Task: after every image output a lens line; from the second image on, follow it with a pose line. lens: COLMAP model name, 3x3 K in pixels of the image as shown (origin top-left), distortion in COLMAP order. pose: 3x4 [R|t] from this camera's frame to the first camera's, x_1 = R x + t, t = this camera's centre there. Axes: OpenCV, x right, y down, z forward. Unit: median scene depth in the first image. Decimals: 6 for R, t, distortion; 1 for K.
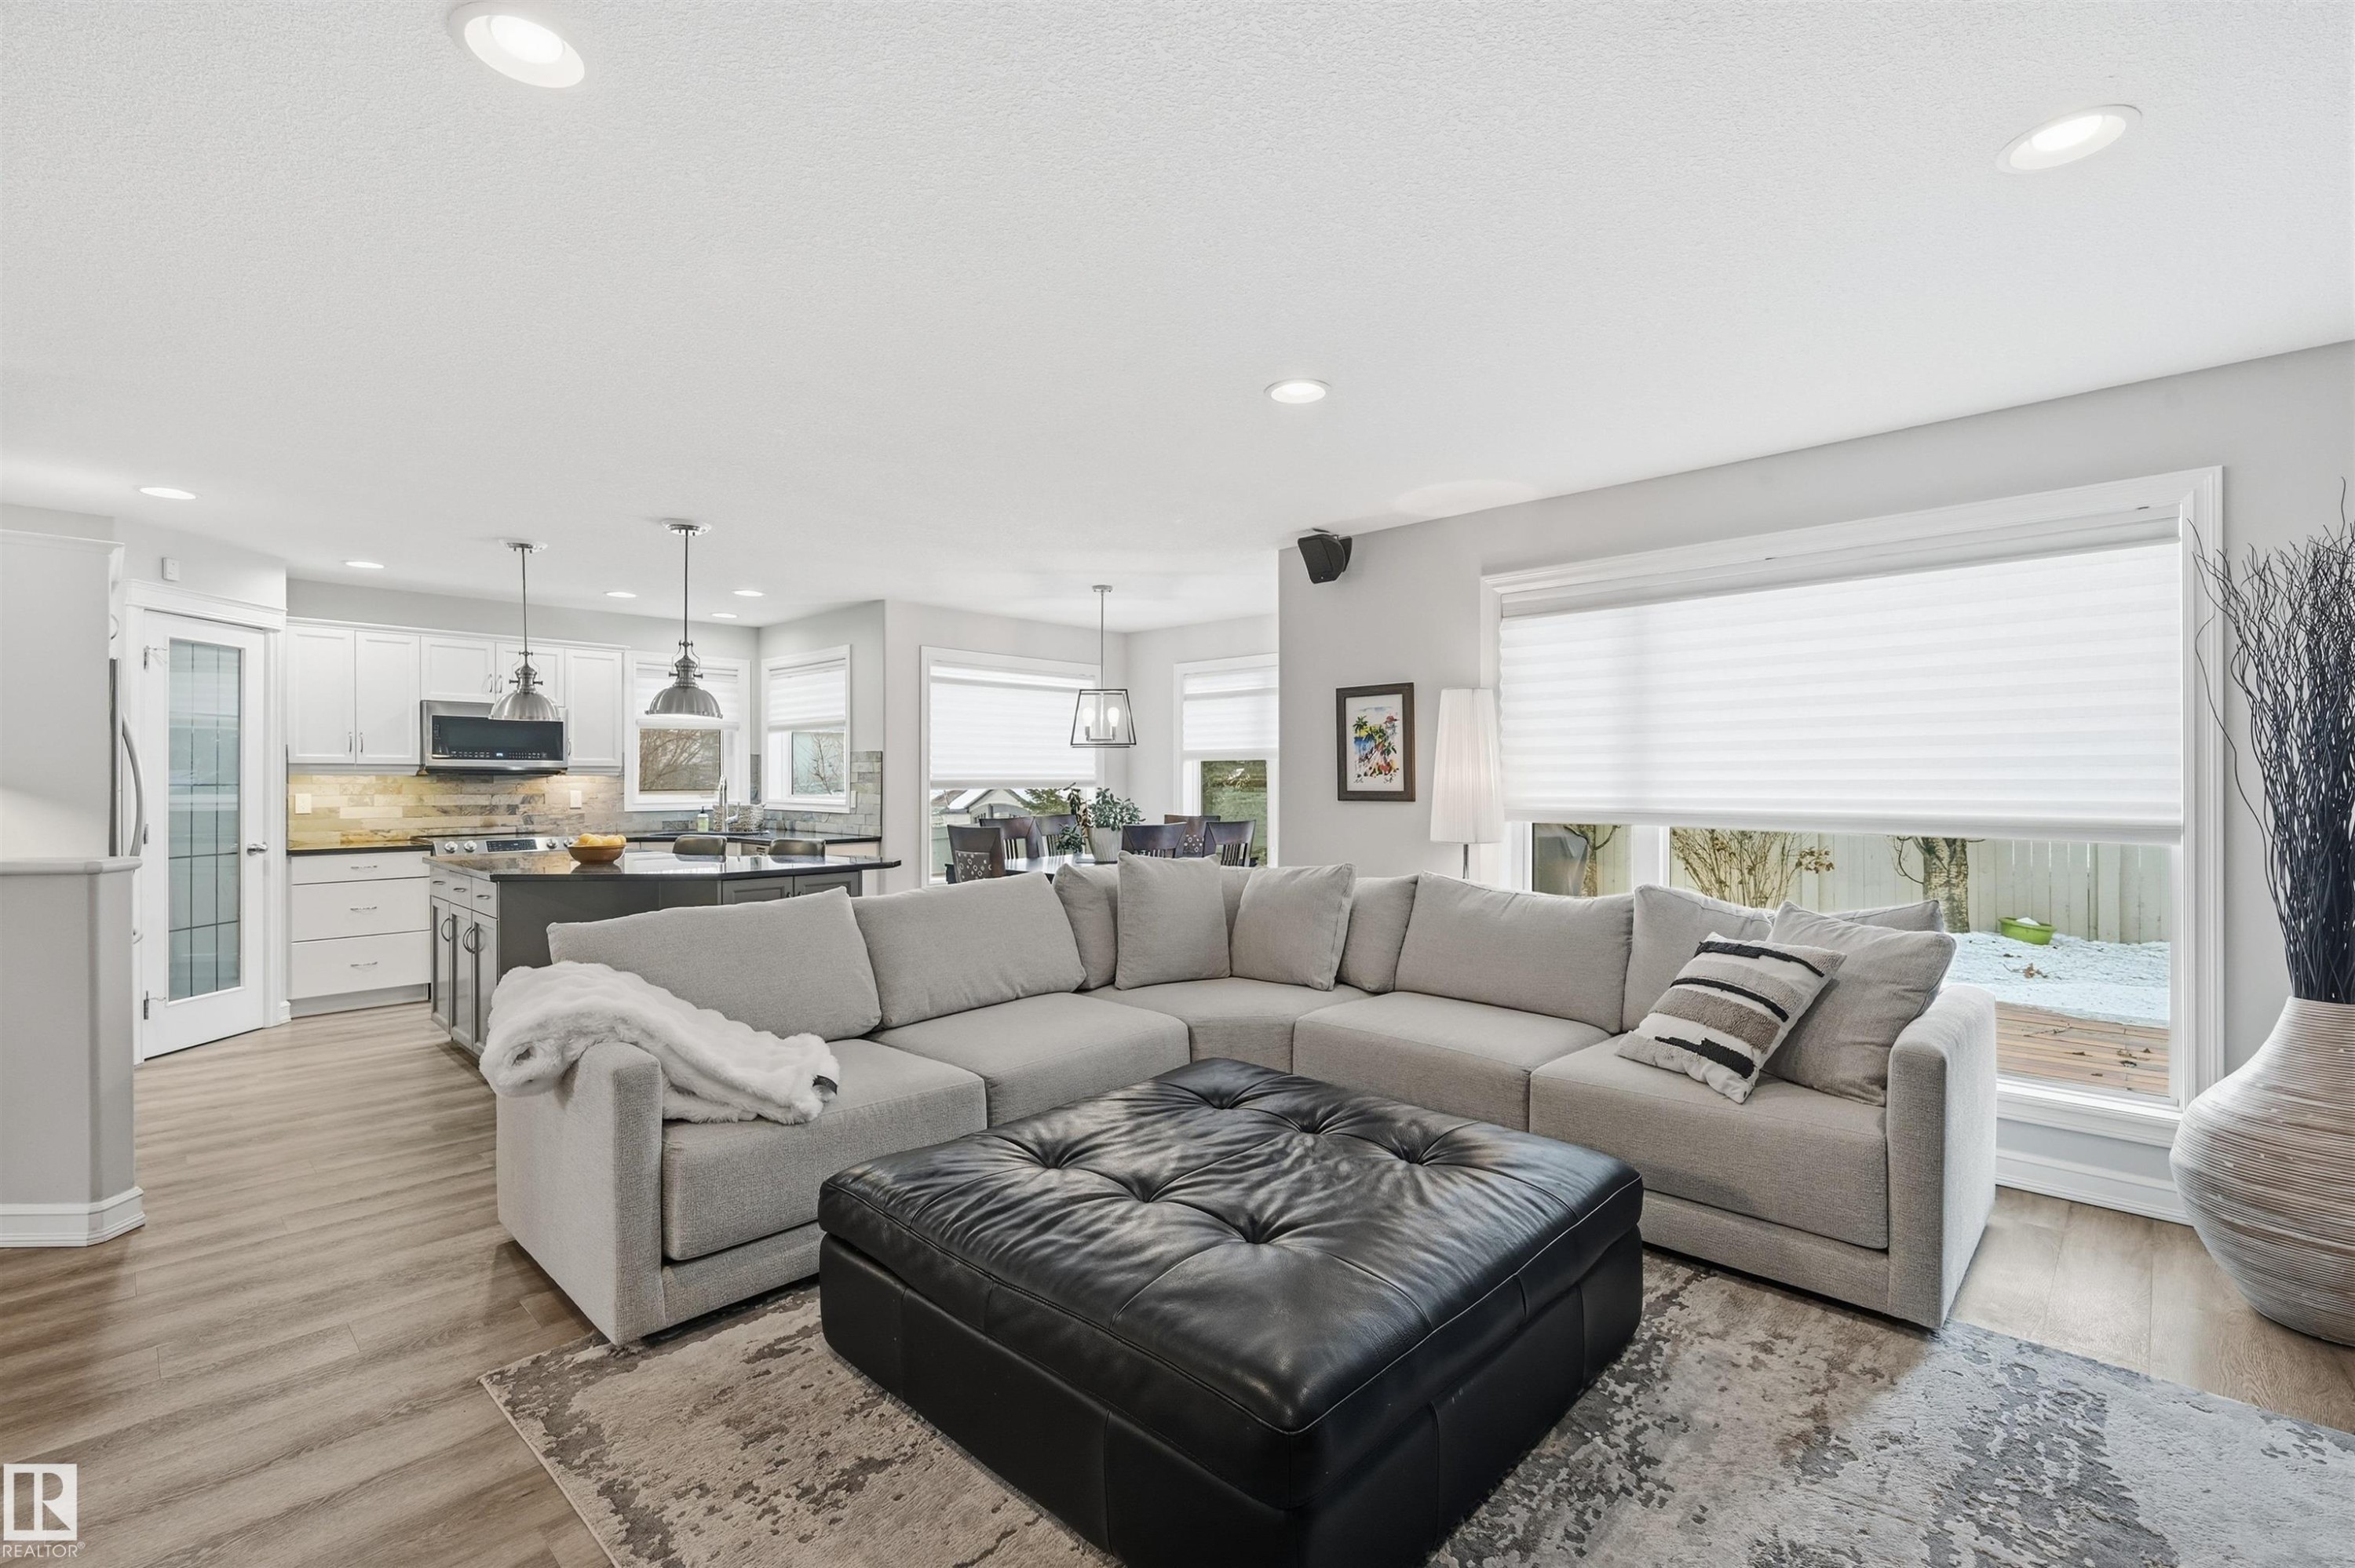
lens RADIAL K [[1037.1, 0, 1174.6], [0, 1037.1, 776.7], [0, 0, 1]] dist [-0.000229, -0.000364]
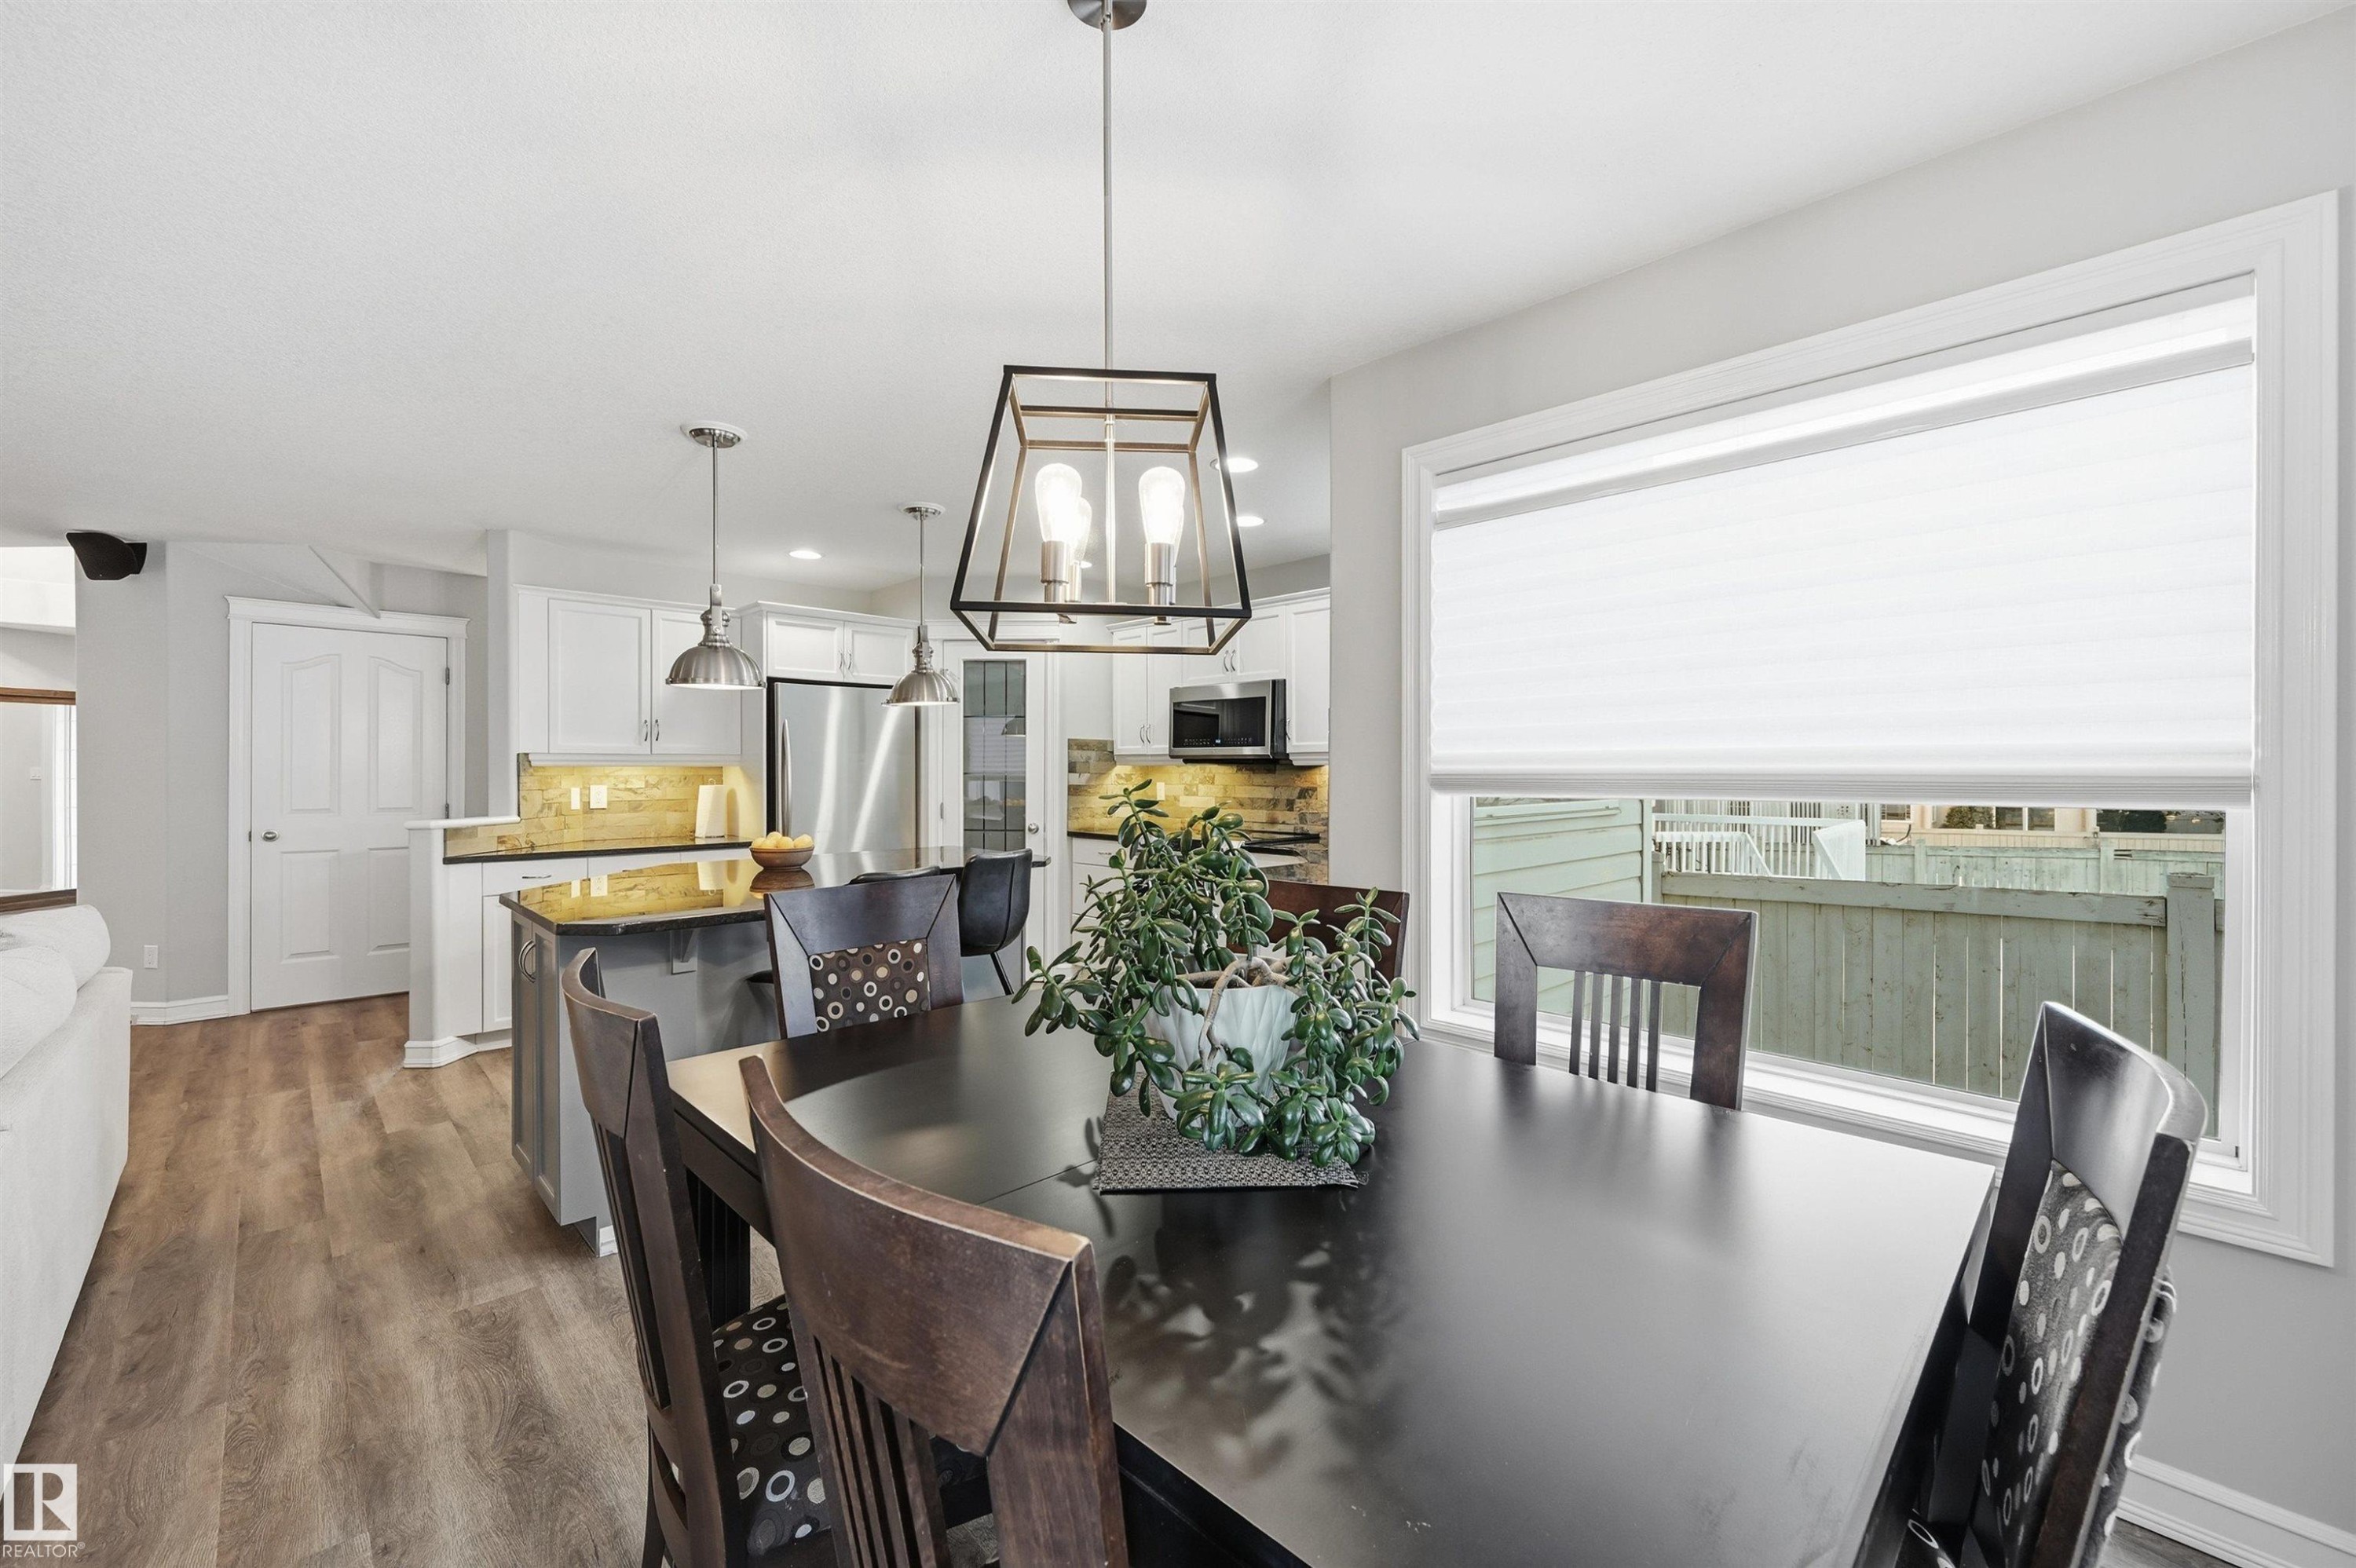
lens RADIAL K [[932.6, 0, 1174.5], [0, 932.6, 774.8], [0, 0, 1]] dist [-0.002448, -0.000115]
pose [[-0.037507, 0.010133, -0.999245, 0.165286], [0.002470, 0.999946, 0.010048, -0.001381], [0.999293, -0.002091, -0.037530, 1.182544]]
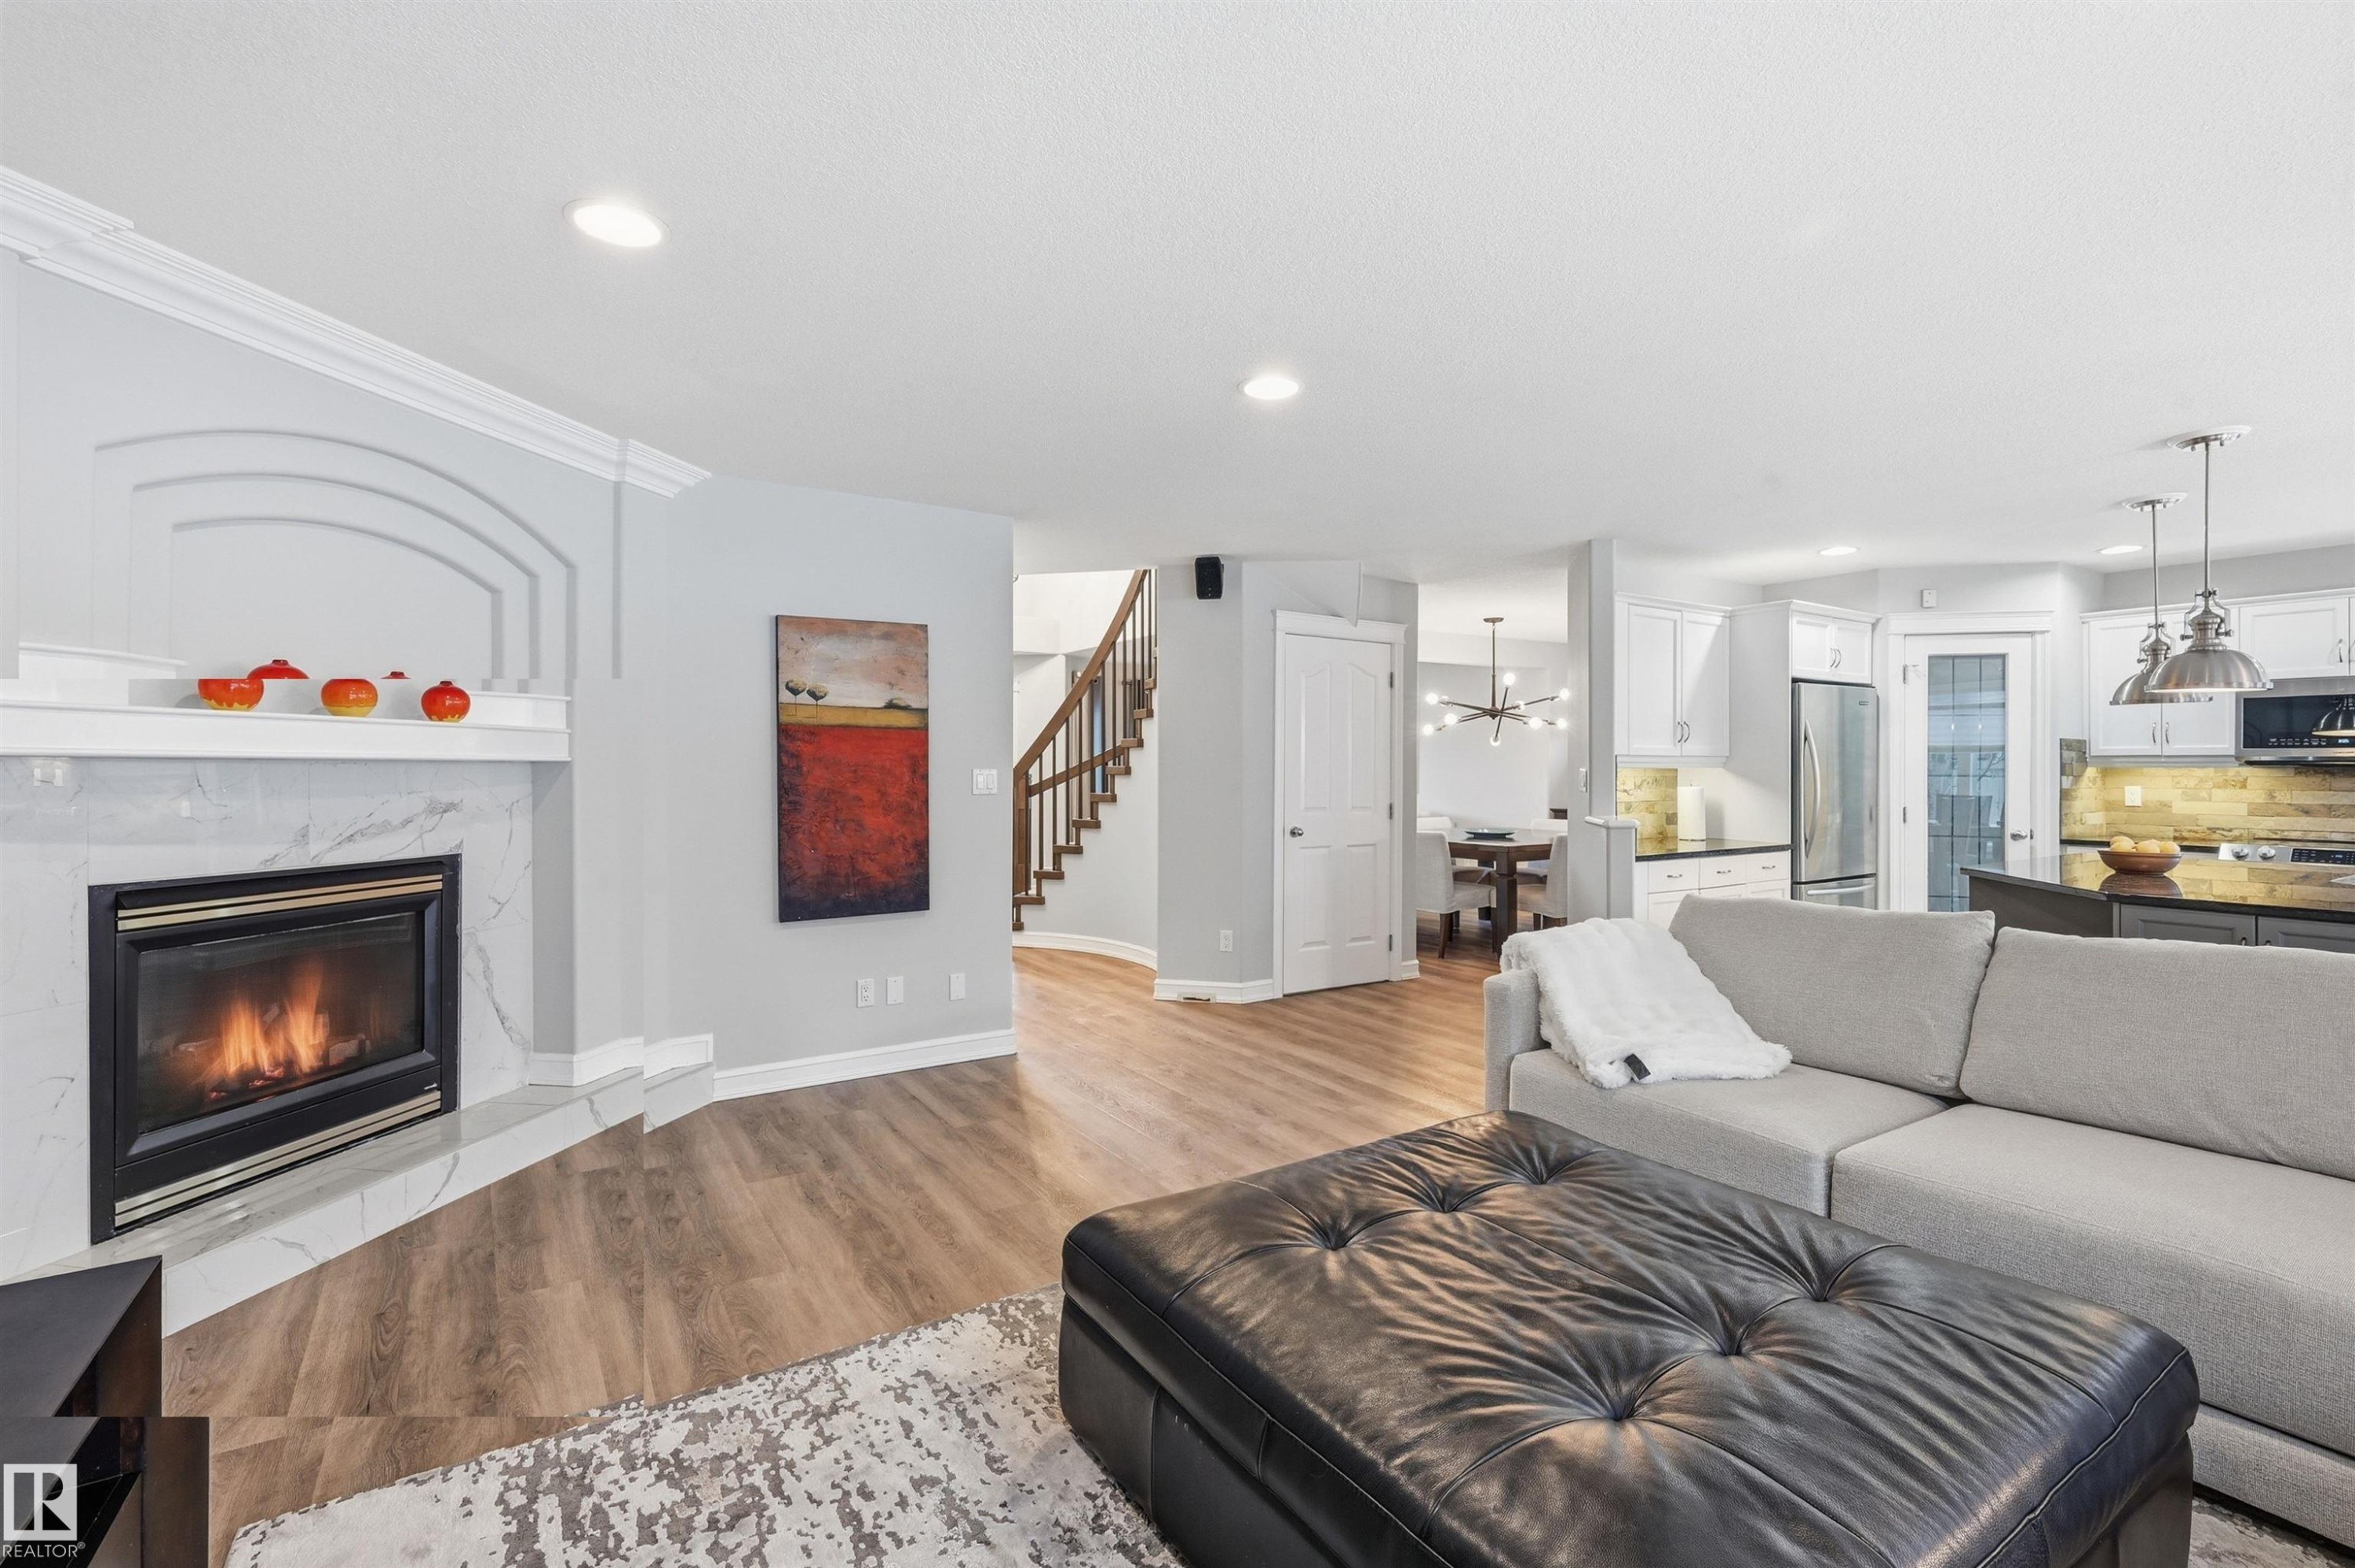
lens RADIAL K [[1037.1, 0, 1177.5], [0, 1037.1, 777.6], [0, 0, 1]] dist [-0.000229, -0.000364]
pose [[-0.237651, 0.007784, -0.971319, 0.381061], [0.000418, 0.999969, 0.007912, -0.000055], [0.971351, 0.001474, -0.237647, 0.391853]]
